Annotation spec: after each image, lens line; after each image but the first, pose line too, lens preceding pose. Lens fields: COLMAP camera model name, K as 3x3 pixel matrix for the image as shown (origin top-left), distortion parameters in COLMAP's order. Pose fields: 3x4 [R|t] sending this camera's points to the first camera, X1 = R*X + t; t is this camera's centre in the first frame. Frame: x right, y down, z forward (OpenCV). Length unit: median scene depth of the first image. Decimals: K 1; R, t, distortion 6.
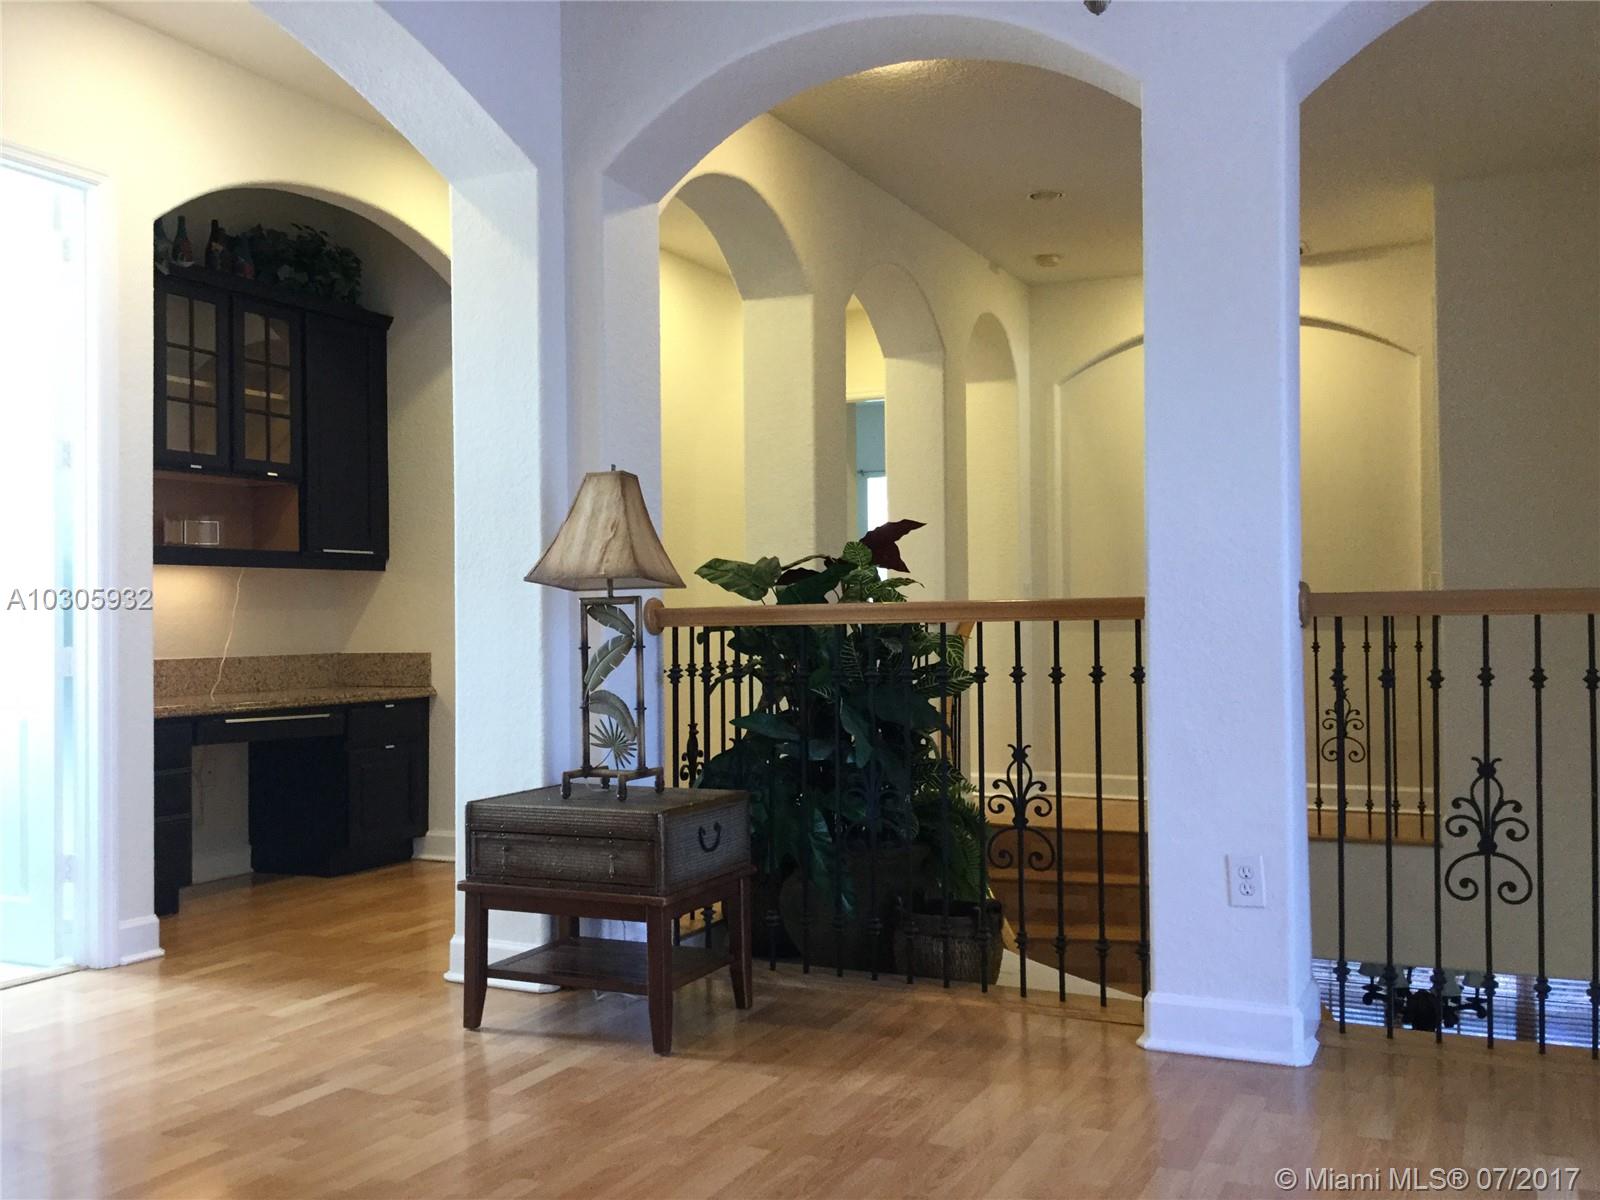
lens RADIAL K [[1466.0, 0, 800.4], [0, 1466.0, 602.6], [0, 0, 1]] dist [0.007763, 0.000000]
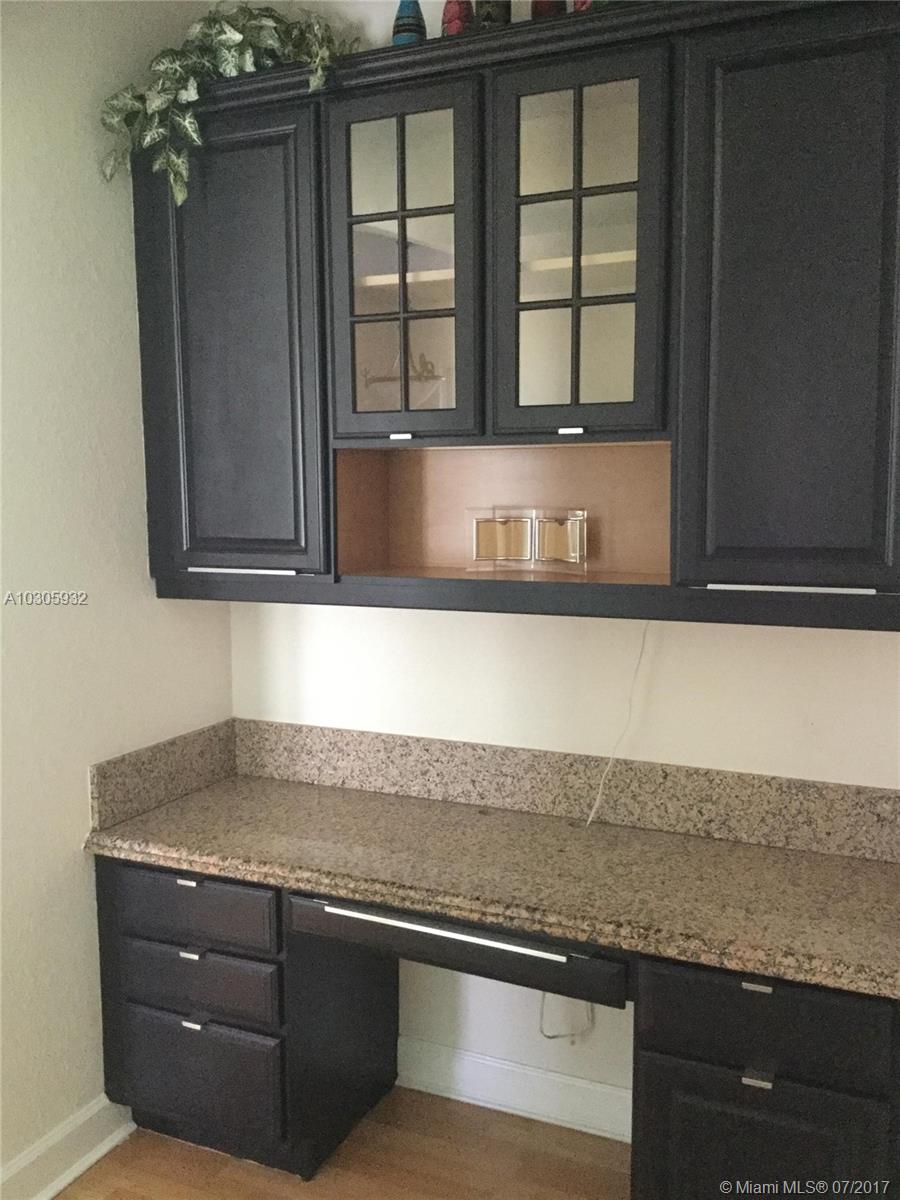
lens RADIAL K [[1099.5, 0, 449.9], [0, 1099.5, 607.6], [0, 0, 1]] dist [0.007763, 0.000000]
pose [[0.002335, 0.146760, -0.989169, 0.005286], [0.027330, 0.988793, 0.146769, -0.083212], [0.999624, -0.027377, -0.001702, 0.948144]]
